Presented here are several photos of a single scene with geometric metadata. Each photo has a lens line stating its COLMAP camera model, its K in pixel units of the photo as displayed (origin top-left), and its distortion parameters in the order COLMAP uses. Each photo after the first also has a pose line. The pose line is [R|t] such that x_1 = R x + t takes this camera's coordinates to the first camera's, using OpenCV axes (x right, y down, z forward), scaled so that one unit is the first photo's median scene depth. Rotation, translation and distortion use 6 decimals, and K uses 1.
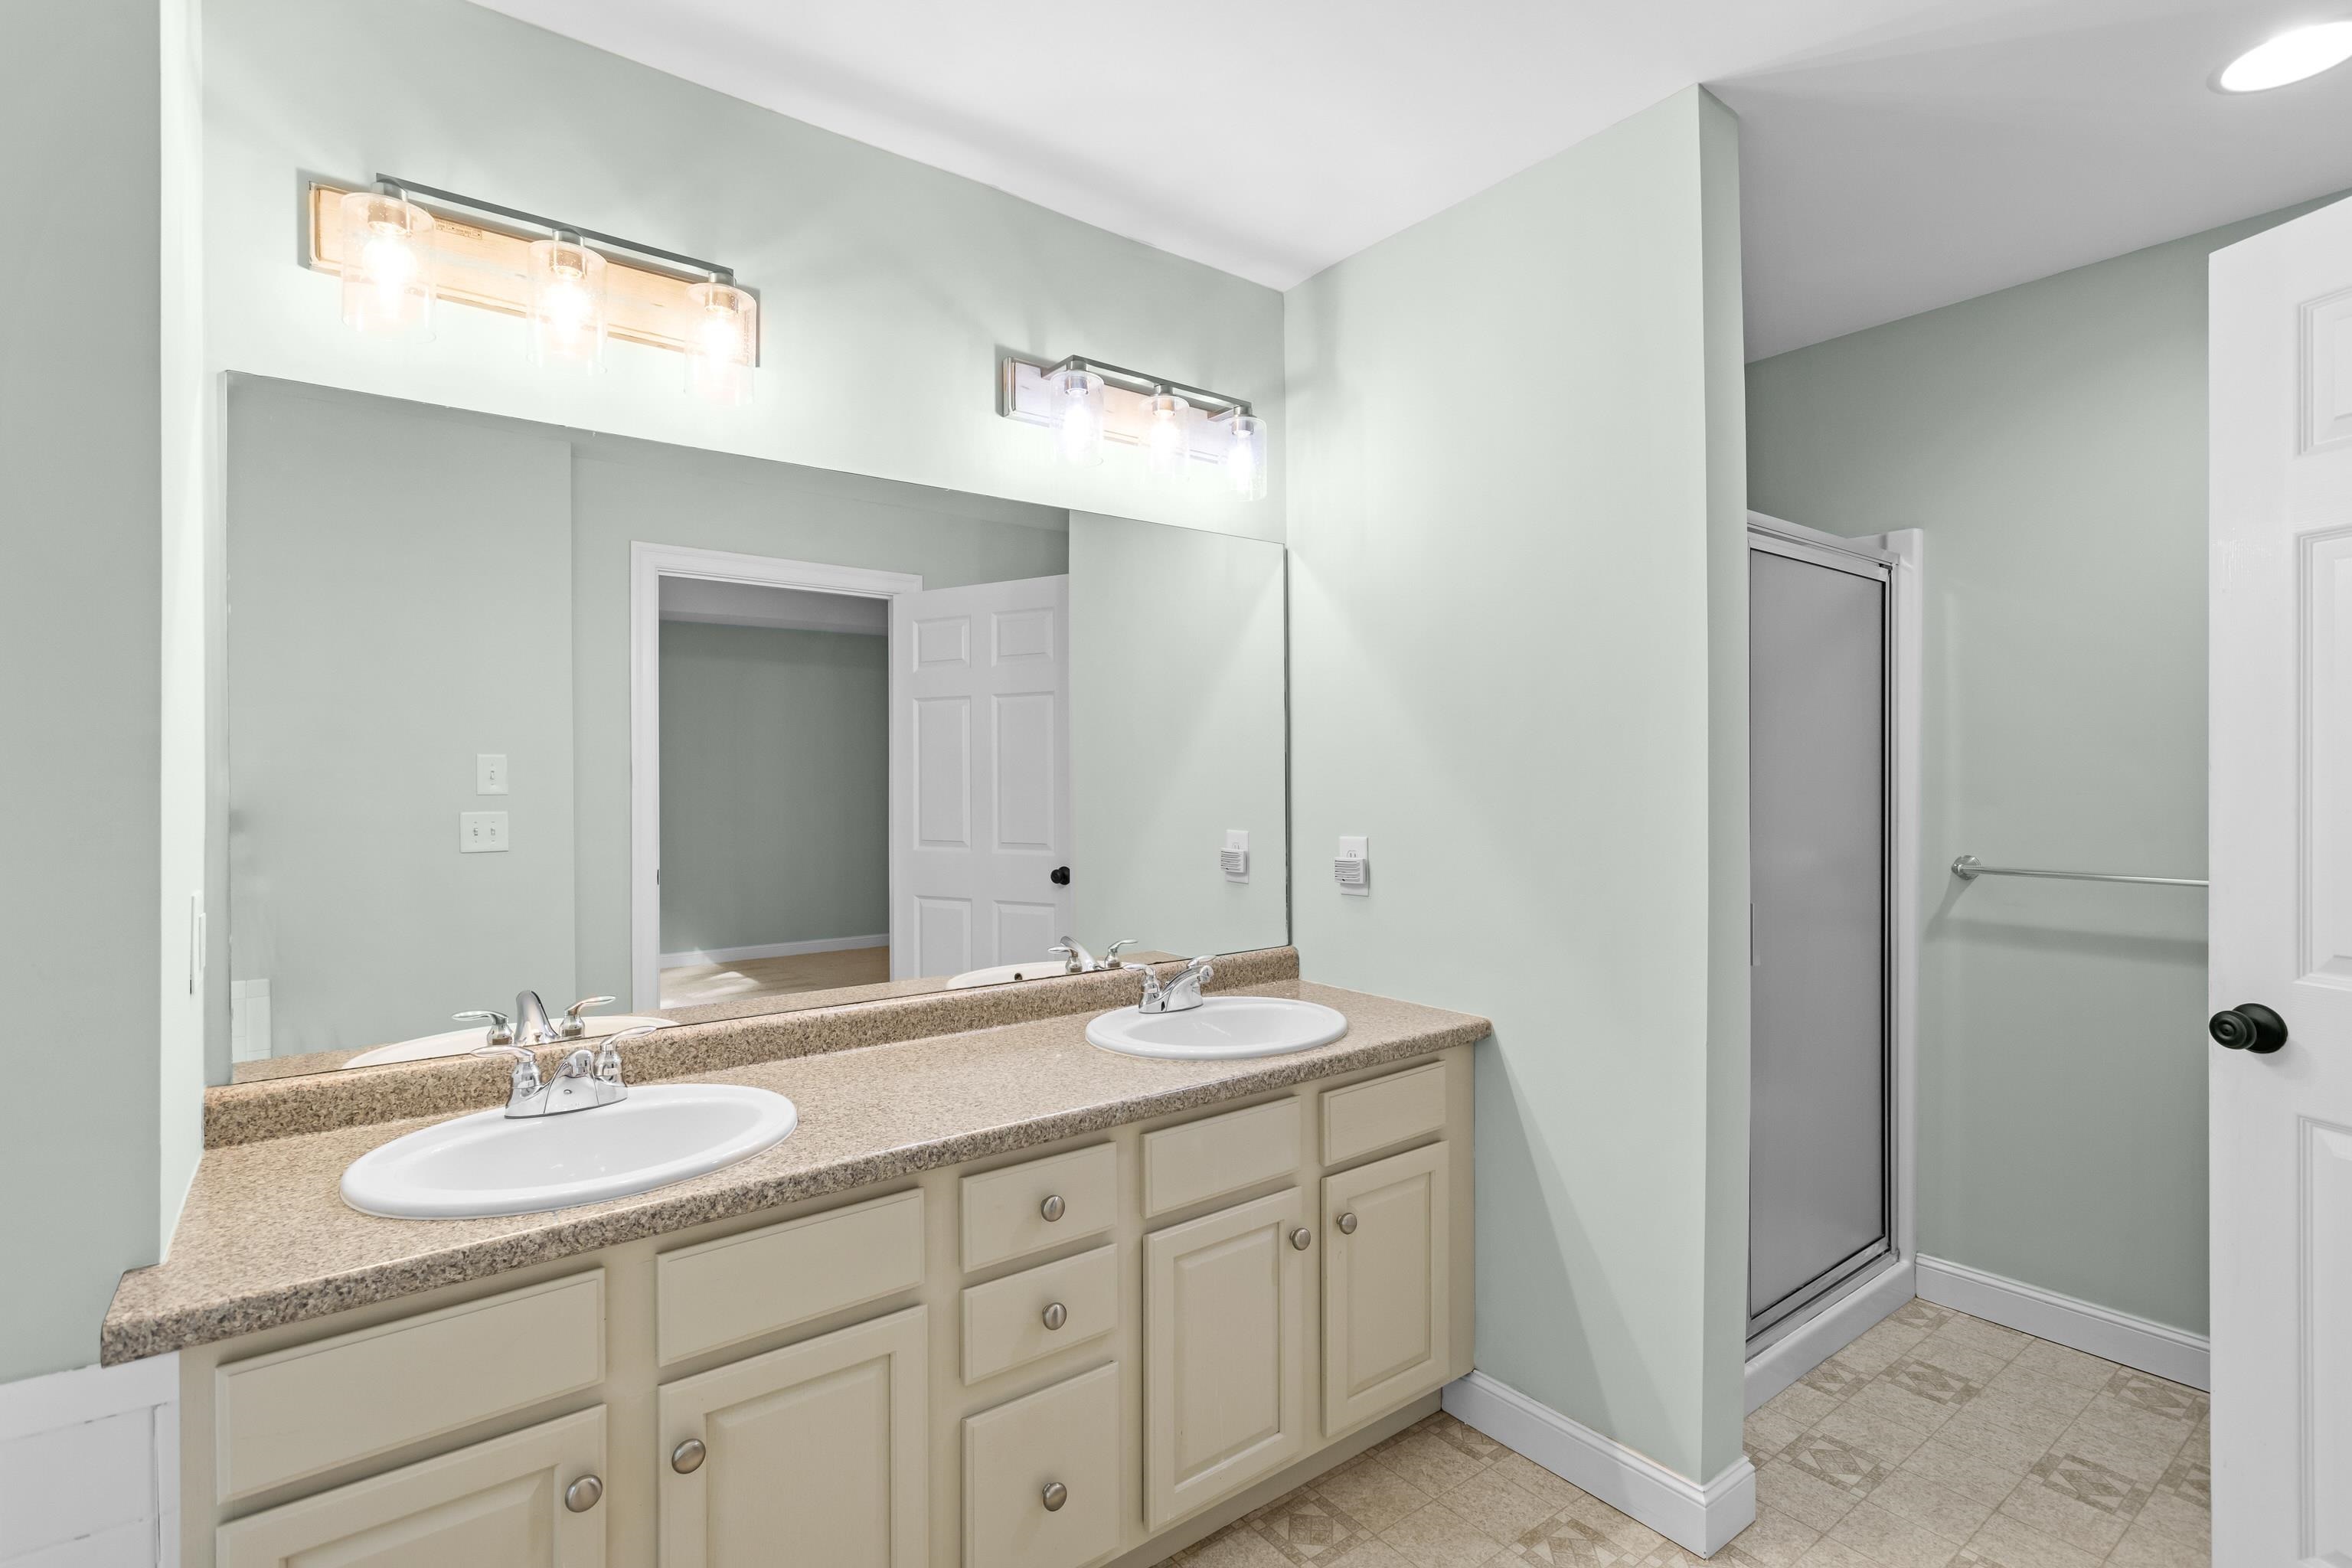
lens RADIAL K [[1108.3, 0, 1190.2], [0, 1108.3, 780.4], [0, 0, 1]] dist [0.002125, -0.000490]
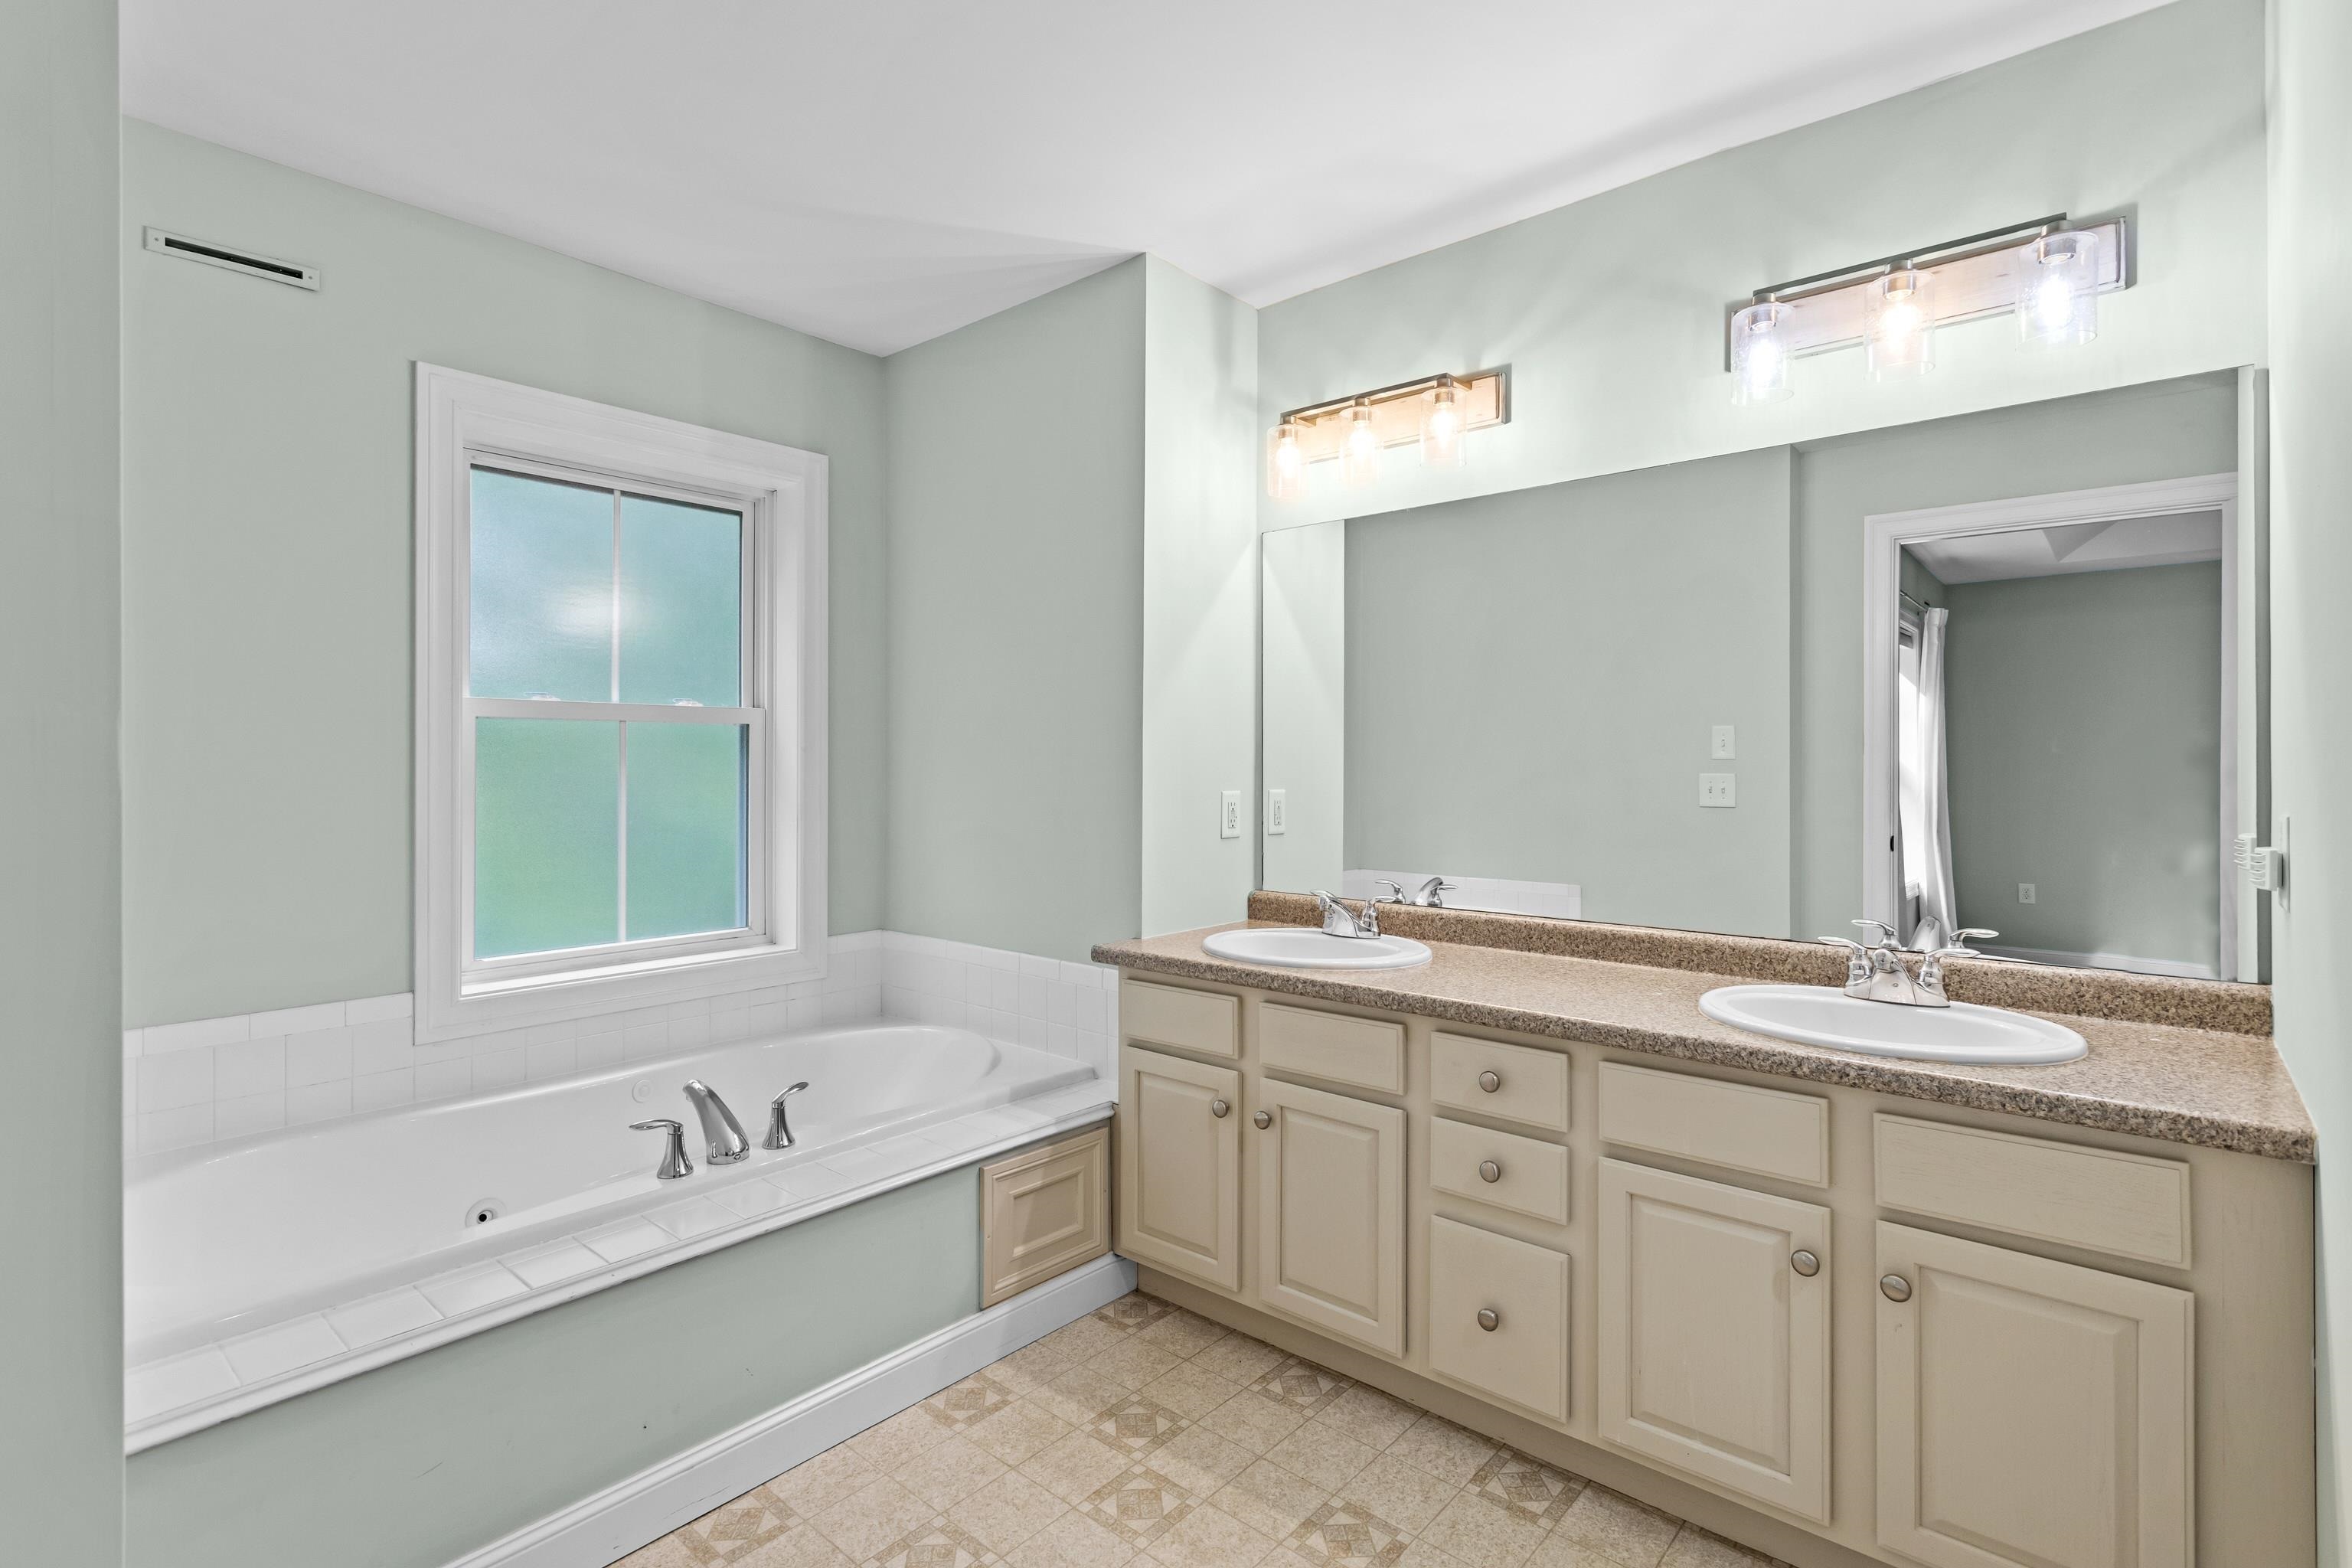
lens RADIAL K [[1101.2, 0, 1179.2], [0, 1101.2, 771.8], [0, 0, 1]] dist [0.003810, 0.000649]
pose [[0.196350, 0.010688, -0.980476, 1.045538], [-0.003407, 0.999942, 0.010218, 0.039048], [0.980528, 0.001335, 0.196375, 0.458546]]
